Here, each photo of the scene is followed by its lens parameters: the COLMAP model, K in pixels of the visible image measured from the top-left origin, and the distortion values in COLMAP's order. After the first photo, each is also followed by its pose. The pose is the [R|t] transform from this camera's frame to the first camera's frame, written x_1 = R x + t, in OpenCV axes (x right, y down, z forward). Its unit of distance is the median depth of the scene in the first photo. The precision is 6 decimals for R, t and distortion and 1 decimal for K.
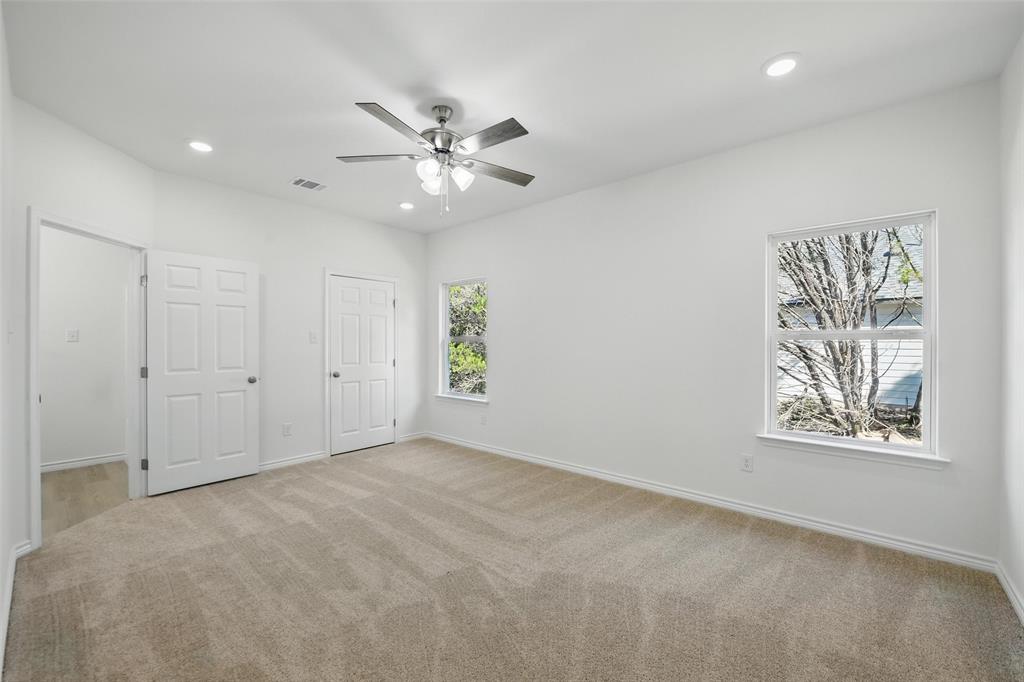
lens RADIAL K [[414.4, 0, 520.3], [0, 414.4, 340.3], [0, 0, 1]] dist [-0.002166, 0.000048]
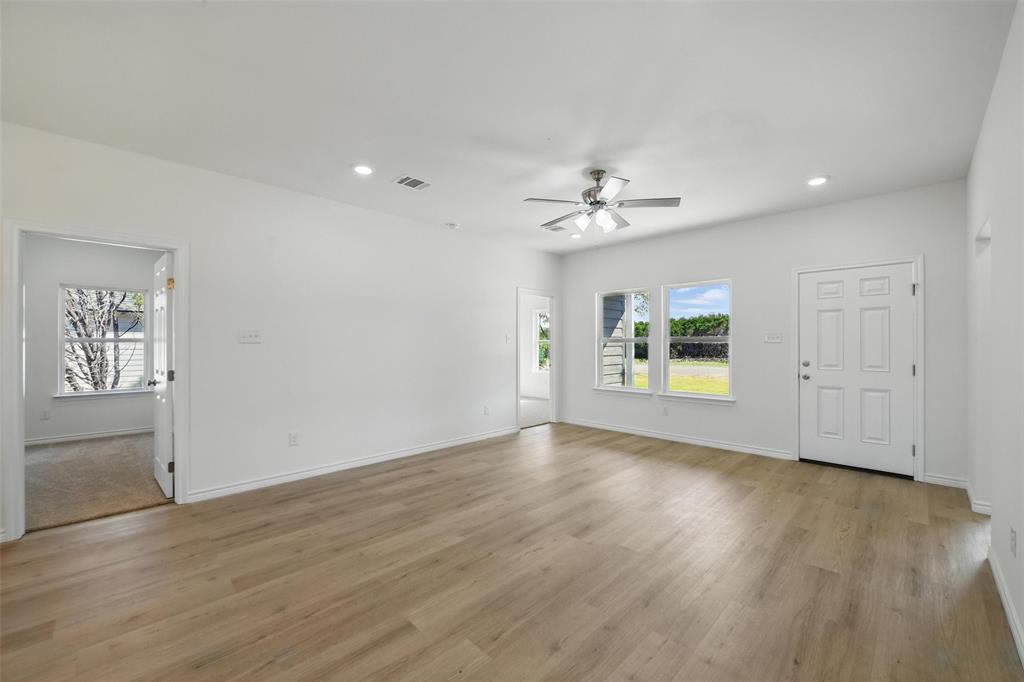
lens RADIAL K [[414.4, 0, 518.5], [0, 414.4, 342.7], [0, 0, 1]] dist [-0.002166, 0.000048]
pose [[0.086398, 0.006376, 0.996240, -0.377646], [-0.004418, 0.999972, -0.006017, -0.000252], [-0.996251, -0.003882, 0.086424, -0.425178]]
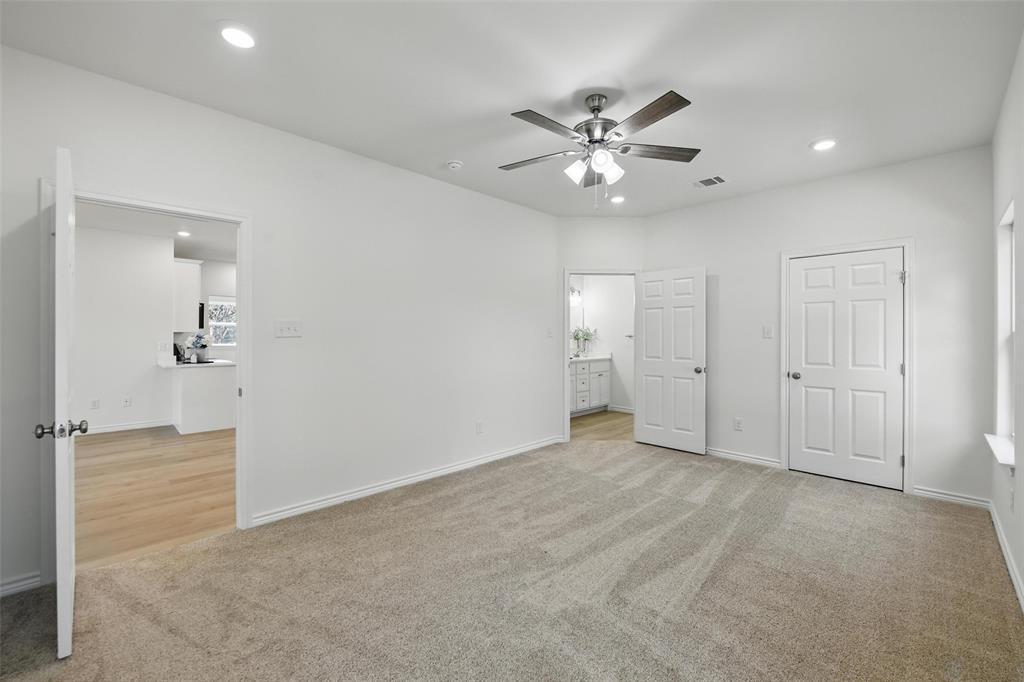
lens RADIAL K [[414.4, 0, 515.5], [0, 414.4, 335.8], [0, 0, 1]] dist [-0.002166, 0.000048]
pose [[-0.079962, -0.003980, -0.996790, 0.643919], [0.002141, 0.999989, -0.004164, 0.005459], [0.996796, -0.002467, -0.079953, 0.726264]]
